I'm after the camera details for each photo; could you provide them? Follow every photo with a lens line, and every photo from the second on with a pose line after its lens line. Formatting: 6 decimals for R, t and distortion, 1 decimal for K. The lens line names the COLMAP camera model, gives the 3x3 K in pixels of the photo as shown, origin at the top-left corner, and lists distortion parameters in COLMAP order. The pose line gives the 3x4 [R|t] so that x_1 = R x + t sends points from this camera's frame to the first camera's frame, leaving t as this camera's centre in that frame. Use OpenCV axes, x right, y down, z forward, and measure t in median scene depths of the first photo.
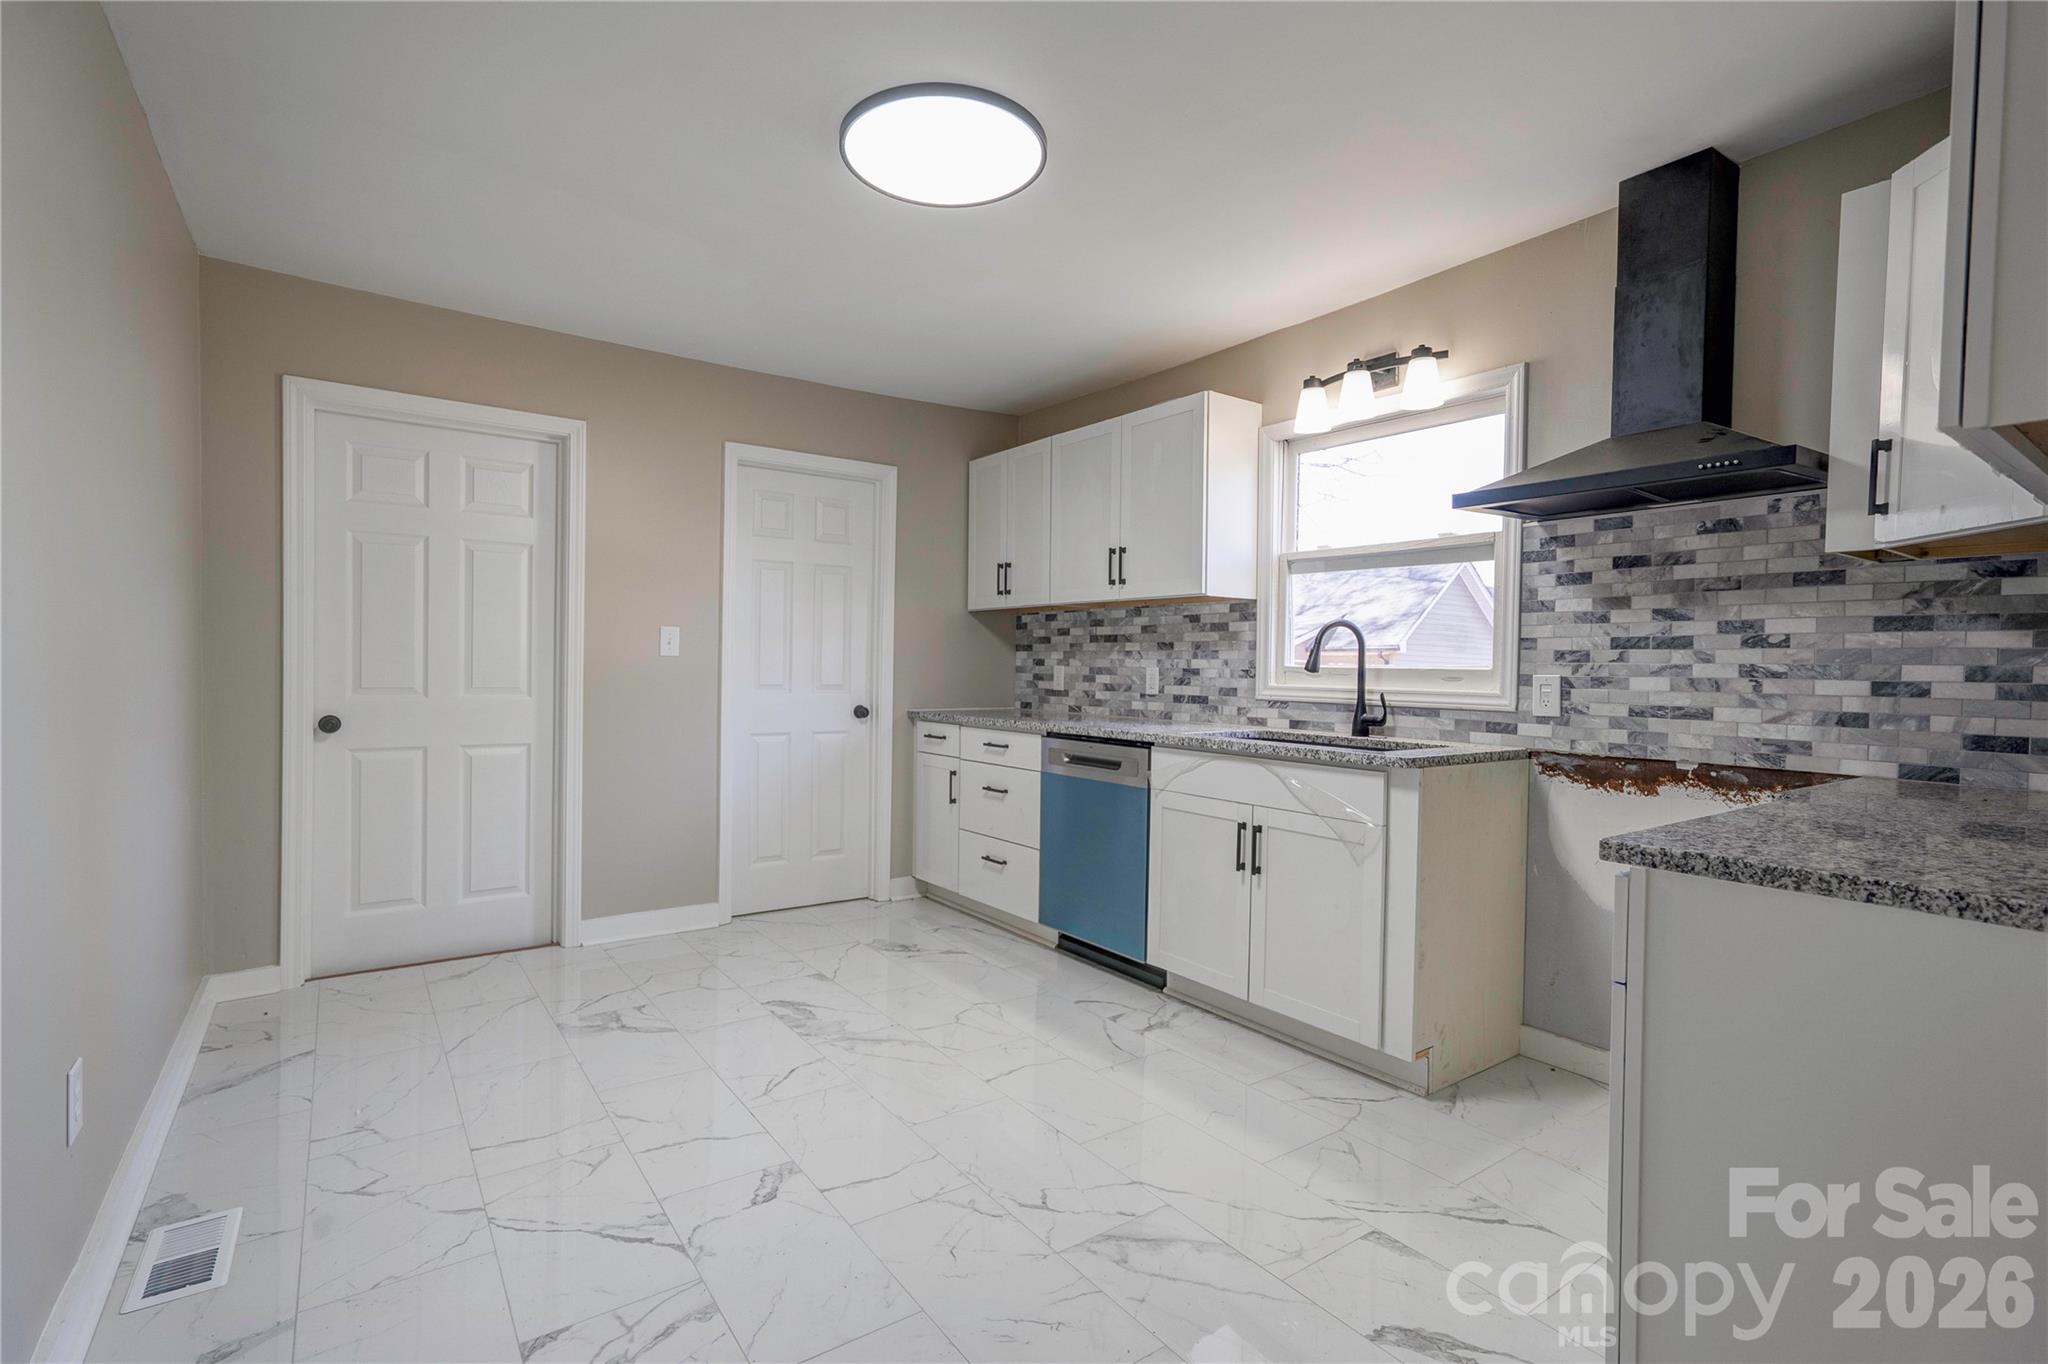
lens RADIAL K [[939.0, 0, 1010.4], [0, 939.0, 682.6], [0, 0, 1]] dist [-0.005321, 0.009235]
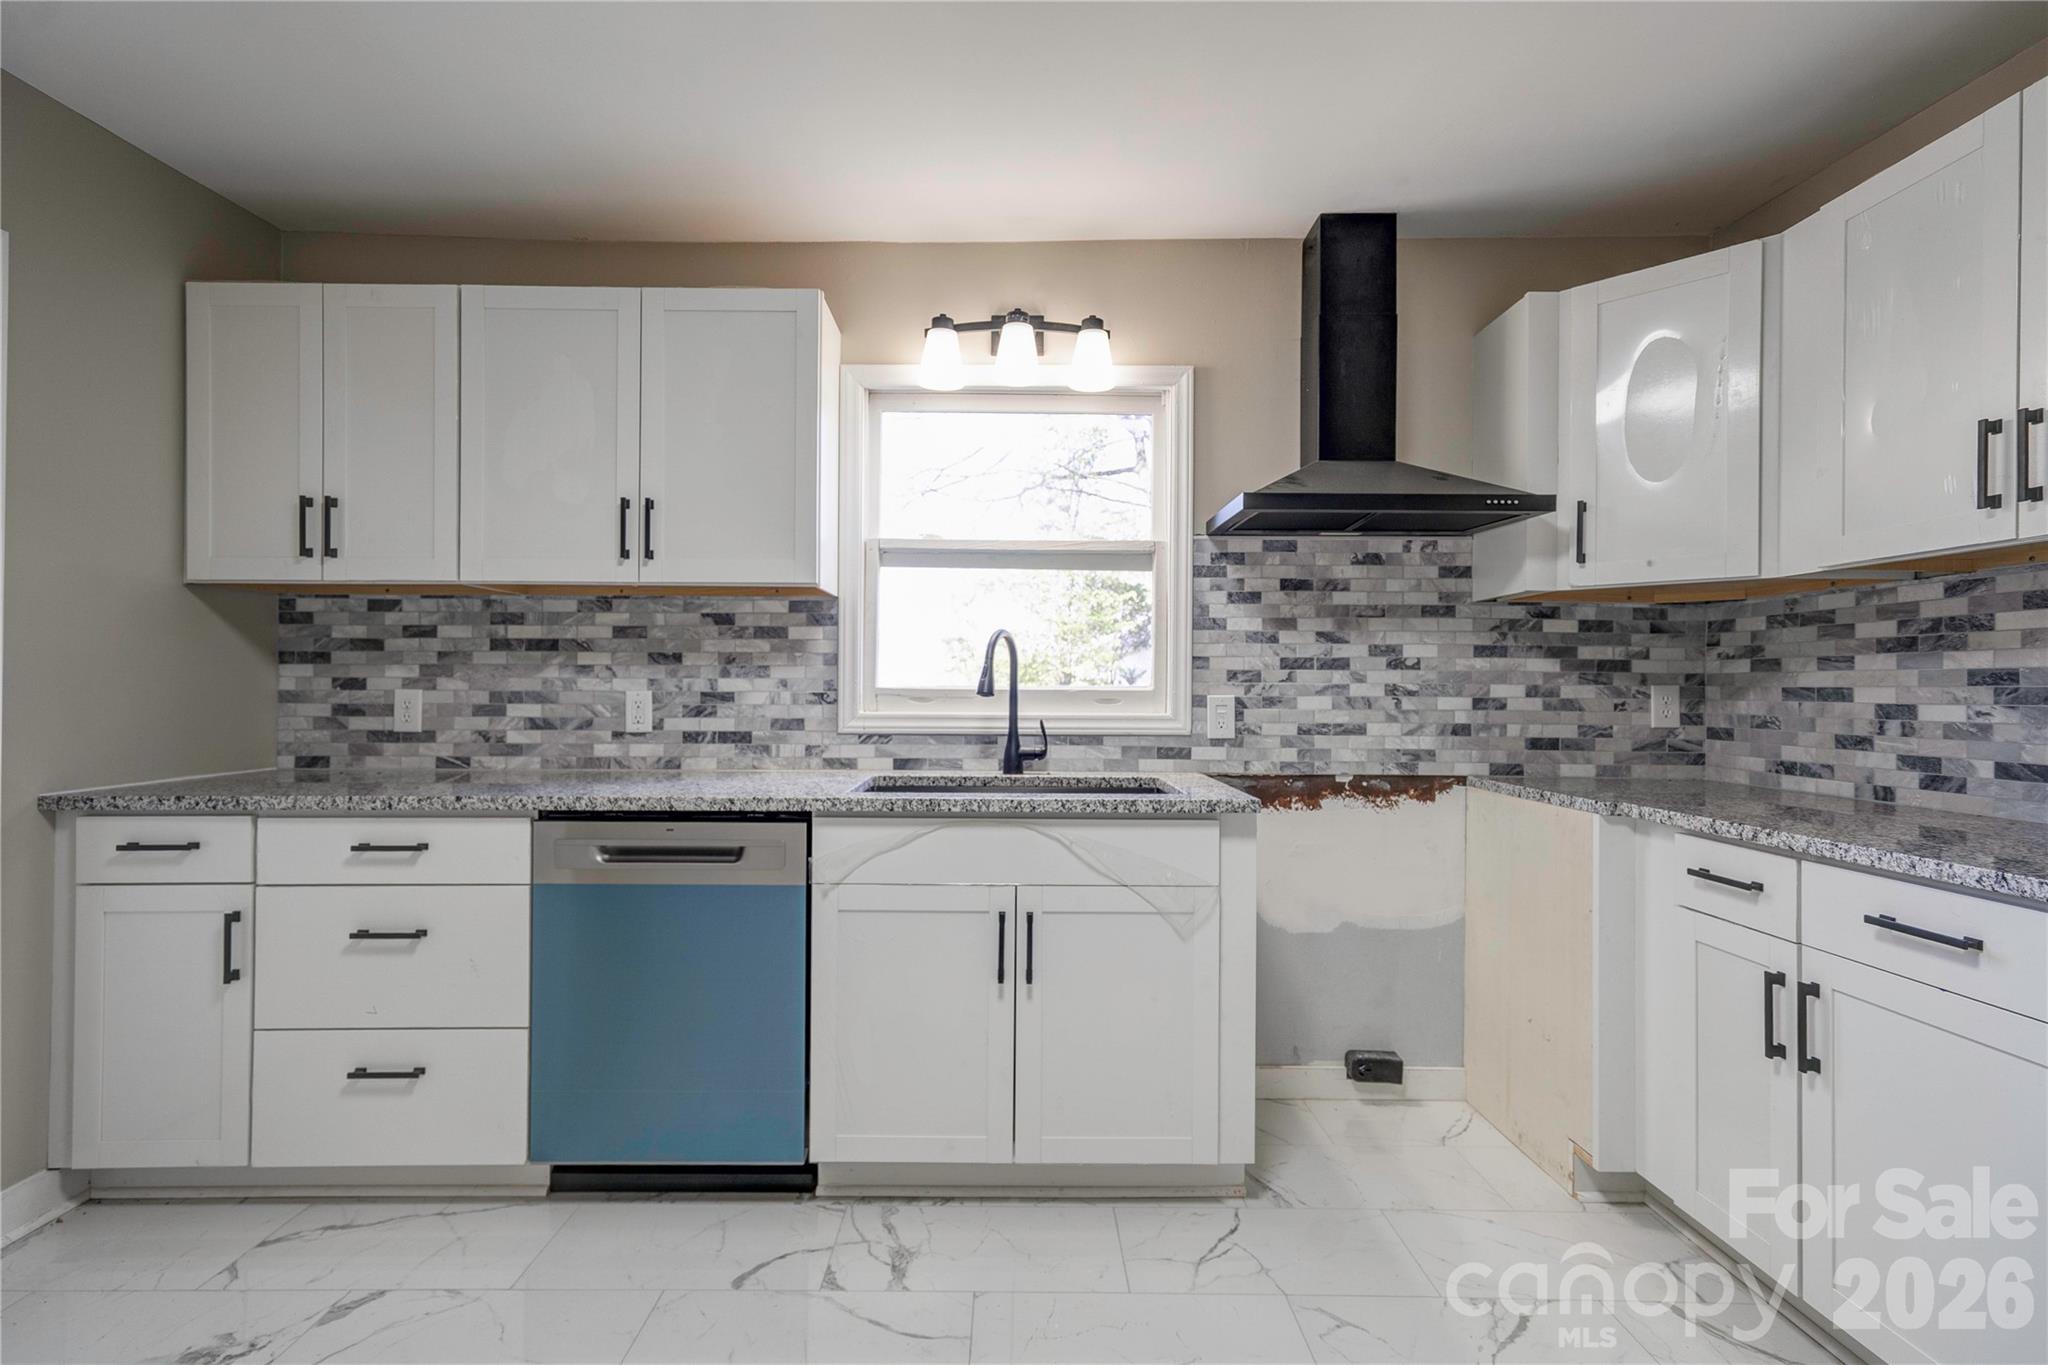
lens RADIAL K [[939.0, 0, 1010.4], [0, 939.0, 683.1], [0, 0, 1]] dist [-0.005321, 0.009235]
pose [[0.583405, -0.008609, 0.812136, -0.349965], [0.018668, 0.999822, -0.002811, -0.023060], [-0.811967, 0.016801, 0.583462, 0.635721]]
